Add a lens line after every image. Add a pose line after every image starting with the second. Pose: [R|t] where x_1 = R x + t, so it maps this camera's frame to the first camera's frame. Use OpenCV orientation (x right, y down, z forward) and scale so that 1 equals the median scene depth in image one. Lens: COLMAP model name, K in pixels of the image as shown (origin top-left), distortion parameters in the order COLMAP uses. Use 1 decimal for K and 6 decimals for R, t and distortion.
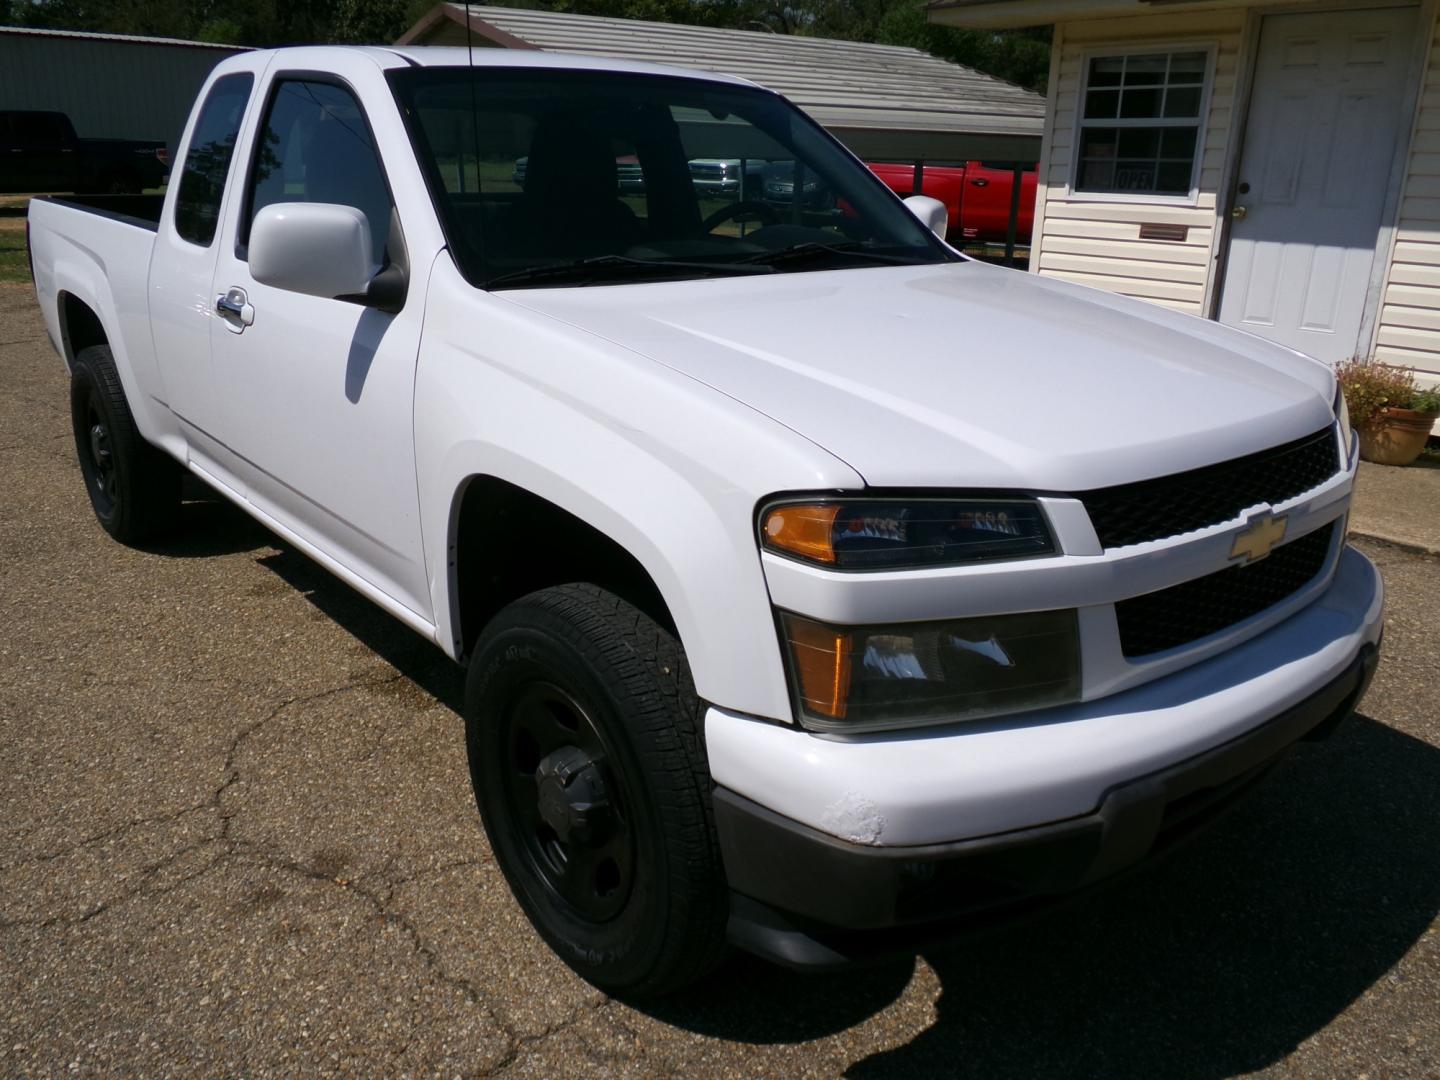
lens RADIAL K [[1168.9, 0, 702.5], [0, 1168.9, 532.8], [0, 0, 1]] dist [0.011155, -0.039198]
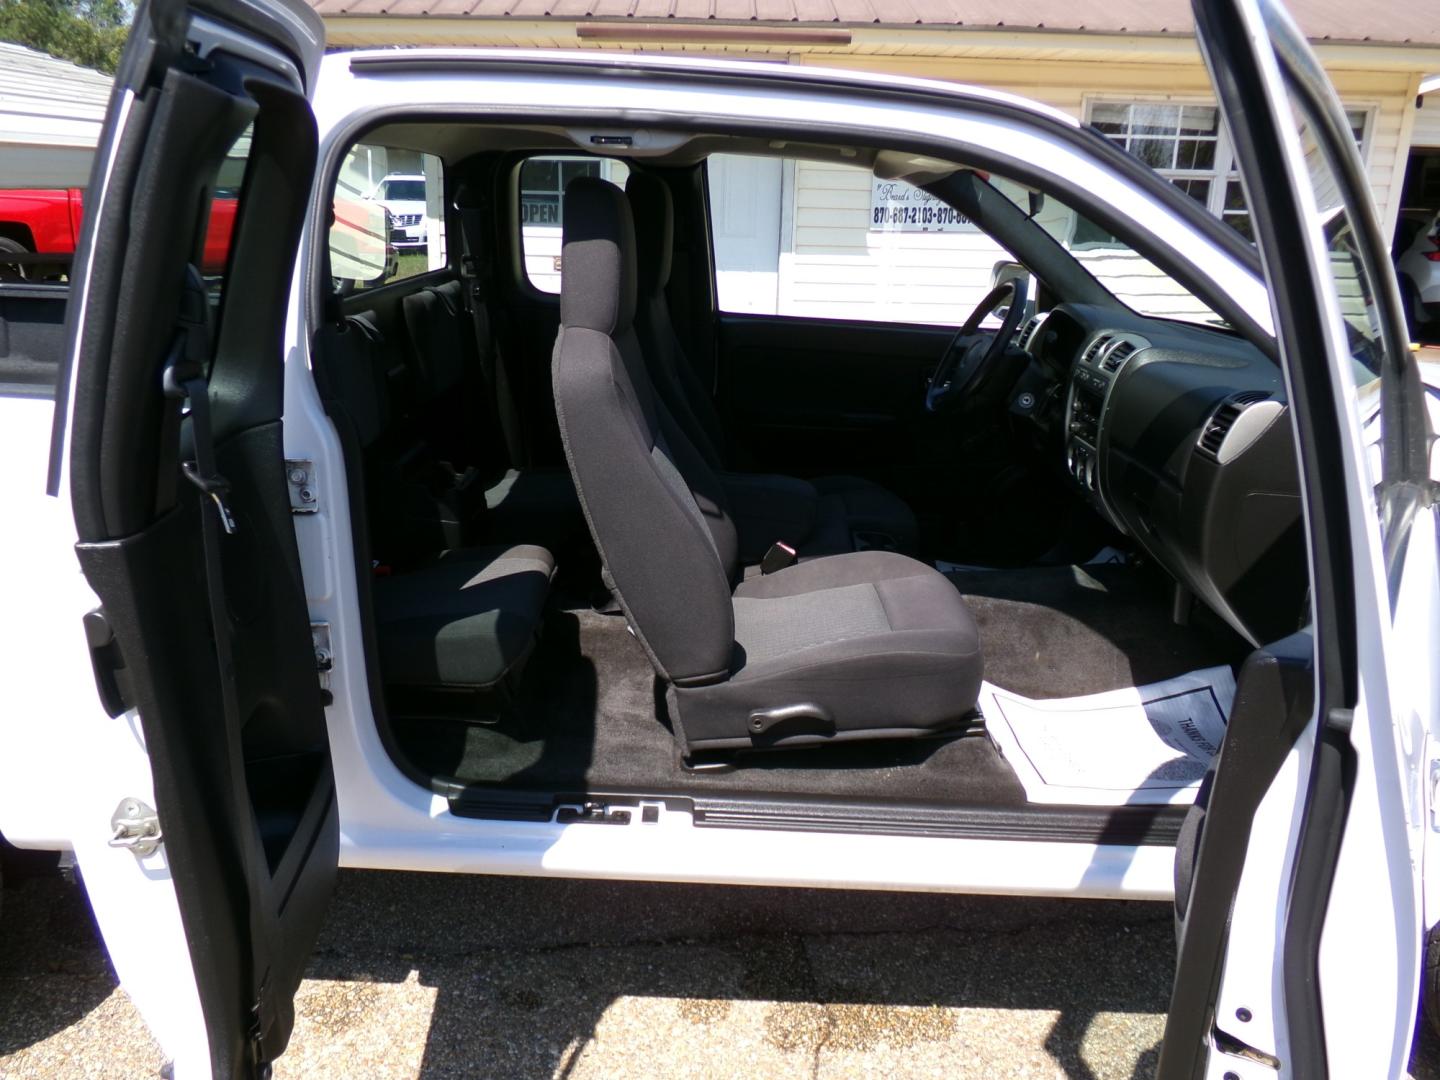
lens RADIAL K [[1168.9, 0, 702.5], [0, 1168.9, 532.8], [0, 0, 1]] dist [0.011155, -0.039198]
pose [[0.651318, -0.213018, 0.728291, -0.404725], [0.220680, 0.971477, 0.086791, -0.117511], [-0.726006, 0.104191, 0.679749, 0.317157]]
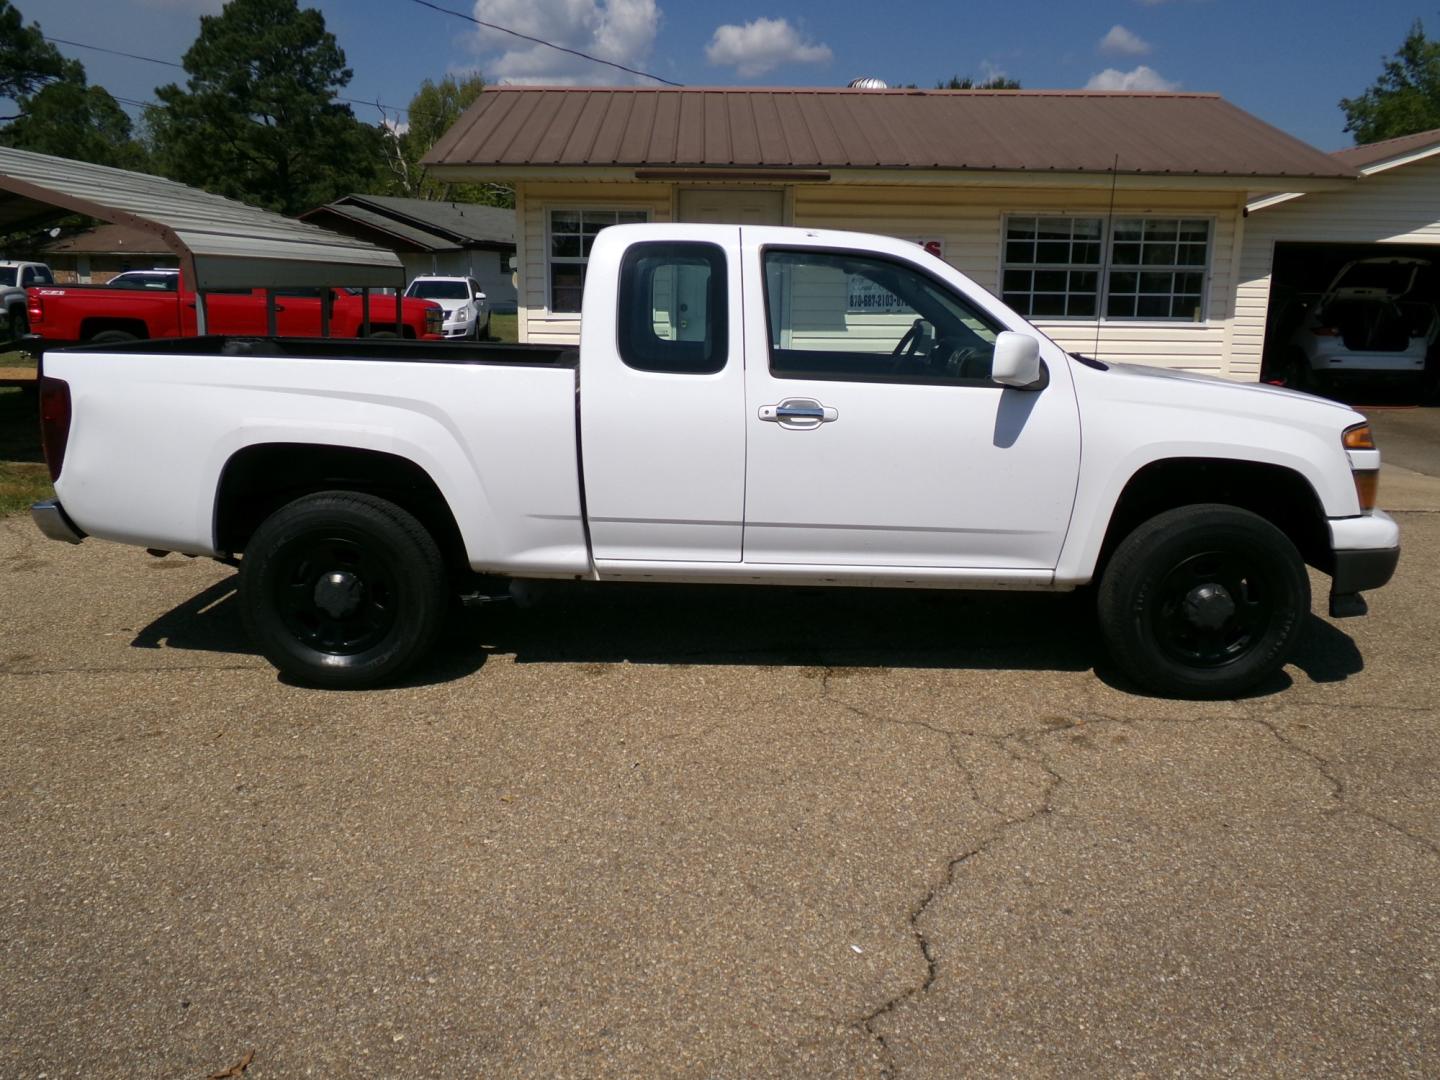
lens RADIAL K [[1156.6, 0, 710.8], [0, 1156.6, 544.2], [0, 0, 1]] dist [0.052528, -0.153211]
pose [[0.637394, -0.174269, 0.750573, -0.744807], [0.235960, 0.971437, 0.025169, -0.047379], [-0.733520, 0.161062, 0.660308, 0.099380]]
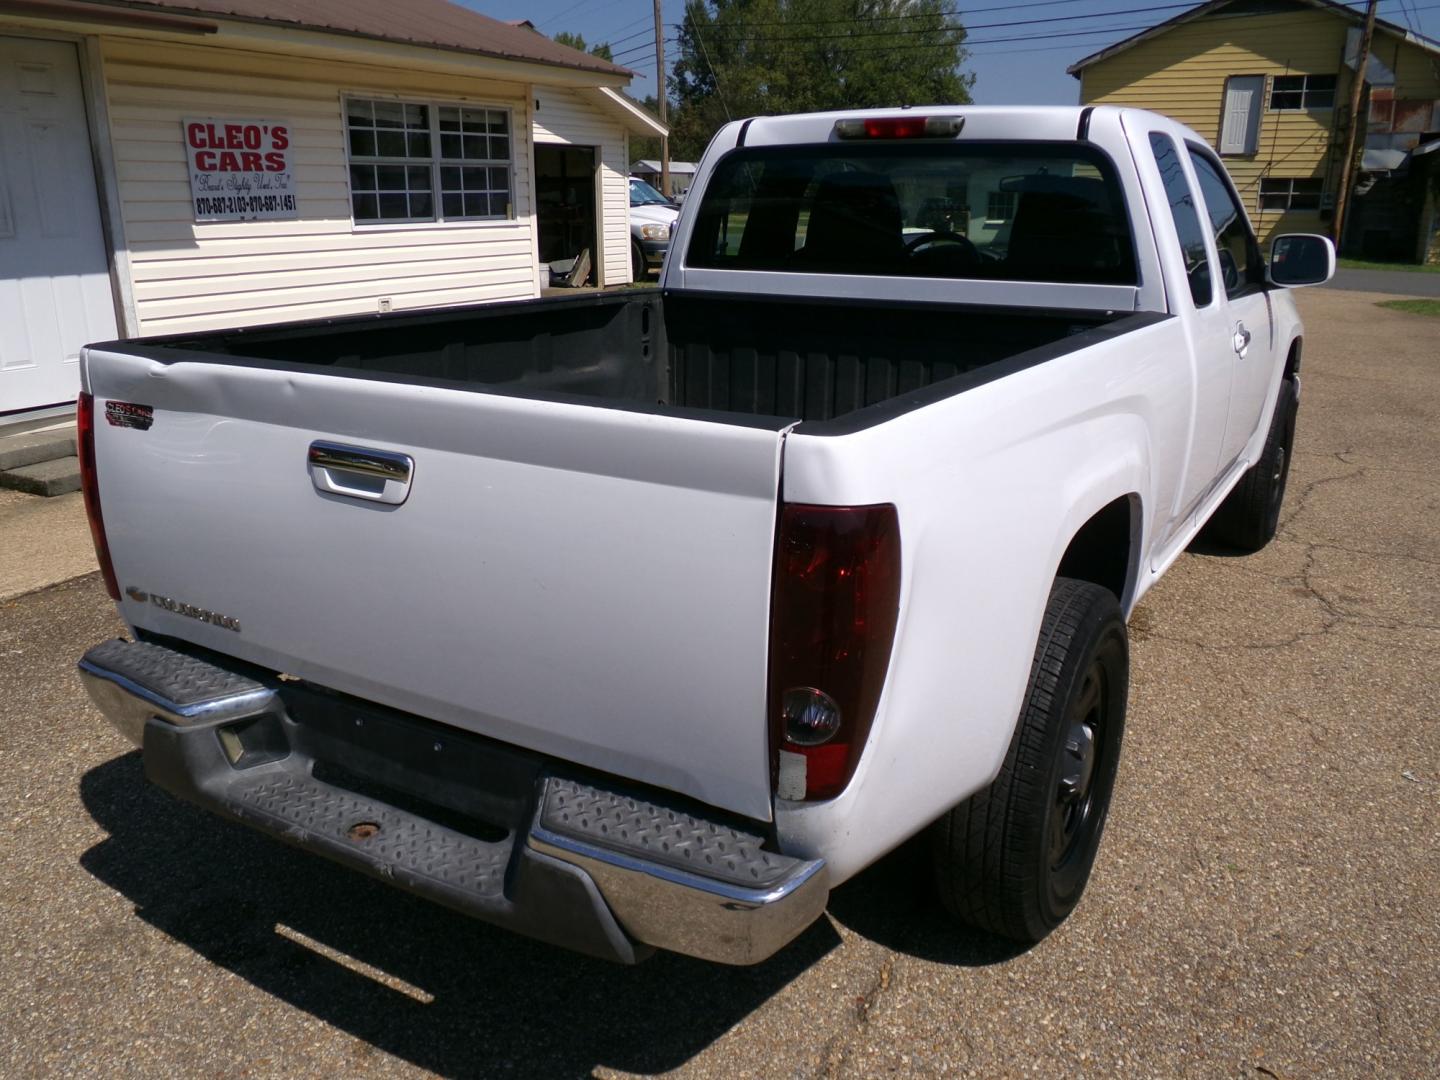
lens RADIAL K [[1168.9, 0, 702.5], [0, 1168.9, 532.8], [0, 0, 1]] dist [0.011155, -0.039198]
pose [[-0.317921, -0.283774, 0.904654, -0.667769], [0.287553, 0.880357, 0.377207, -0.305172], [-0.903460, 0.380058, -0.198284, 0.887479]]
